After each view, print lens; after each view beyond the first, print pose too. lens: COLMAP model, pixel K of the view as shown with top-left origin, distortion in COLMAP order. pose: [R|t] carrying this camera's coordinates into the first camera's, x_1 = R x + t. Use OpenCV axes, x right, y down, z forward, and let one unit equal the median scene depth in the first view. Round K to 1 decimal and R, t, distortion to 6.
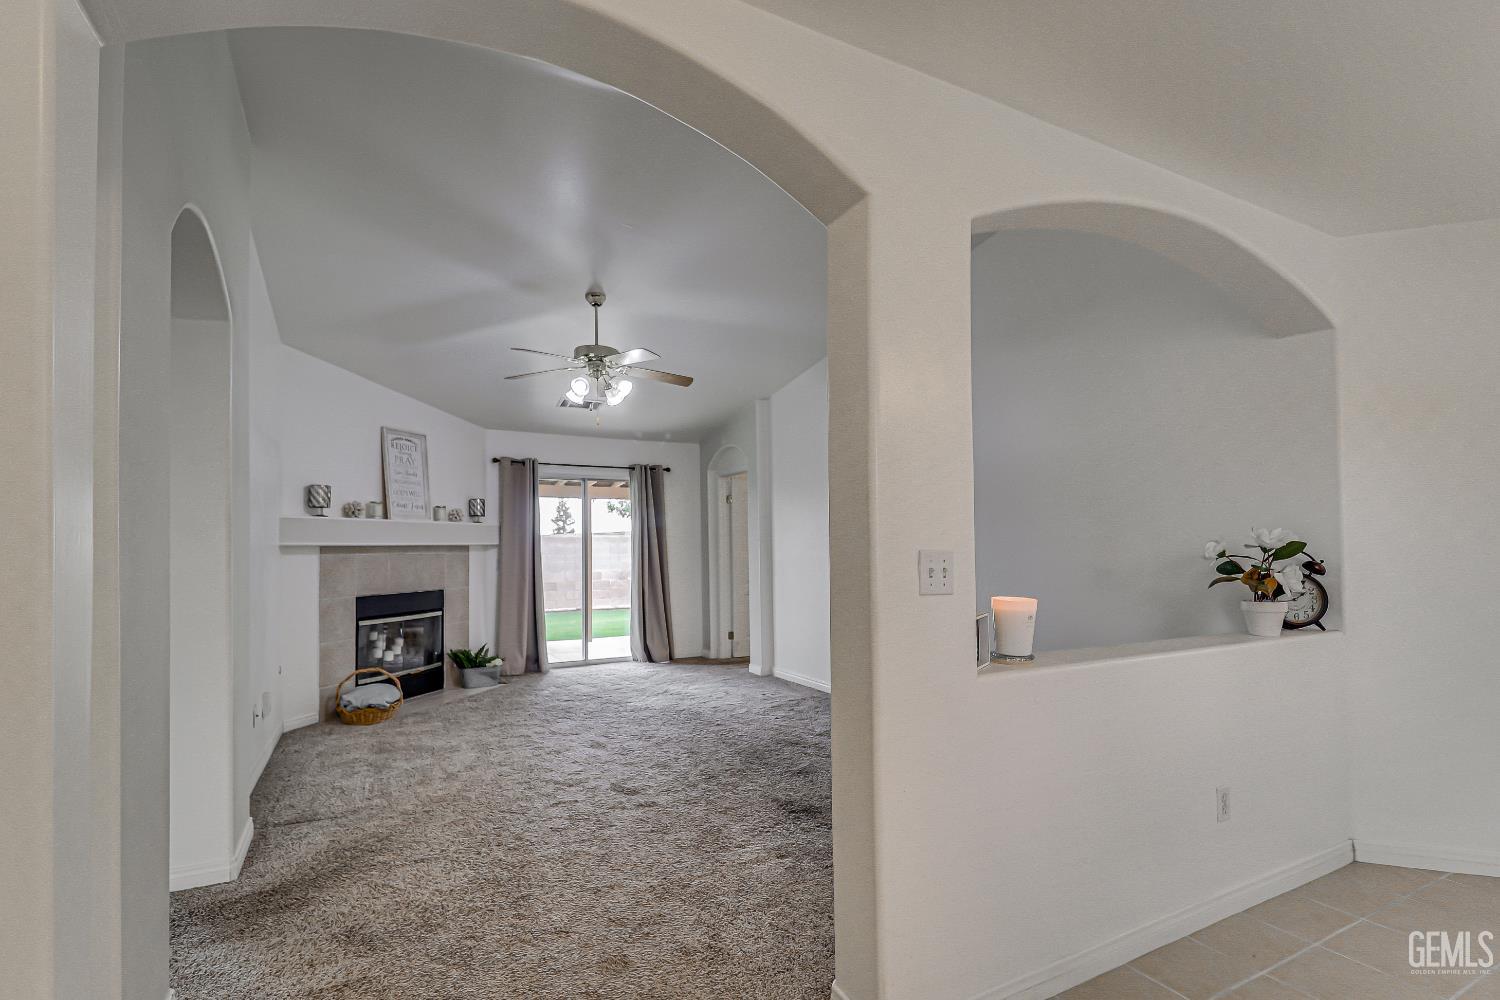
lens RADIAL K [[726.1, 0, 754.7], [0, 726.1, 535.9], [0, 0, 1]] dist [-0.014466, -0.006149]
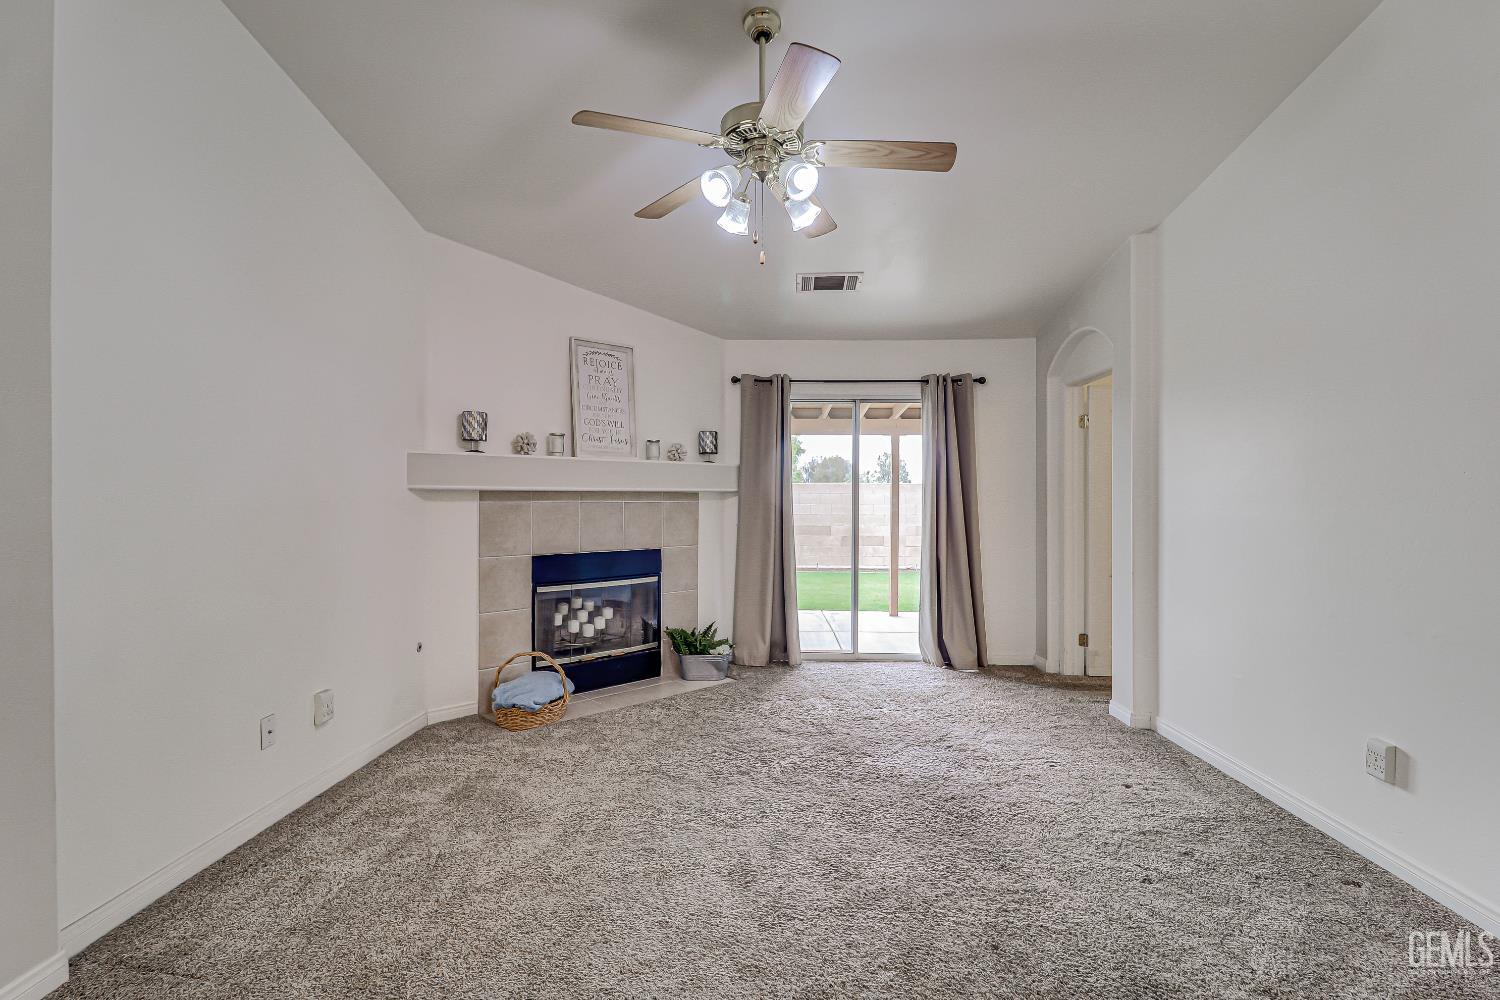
lens RADIAL K [[712.1, 0, 732.7], [0, 712.1, 505.0], [0, 0, 1]] dist [0.001254, -0.002535]
pose [[0.858150, 0.016614, -0.513130, 0.025238], [-0.002706, 0.999609, 0.027840, 0.006109], [0.513392, -0.022502, 0.857859, 0.382863]]
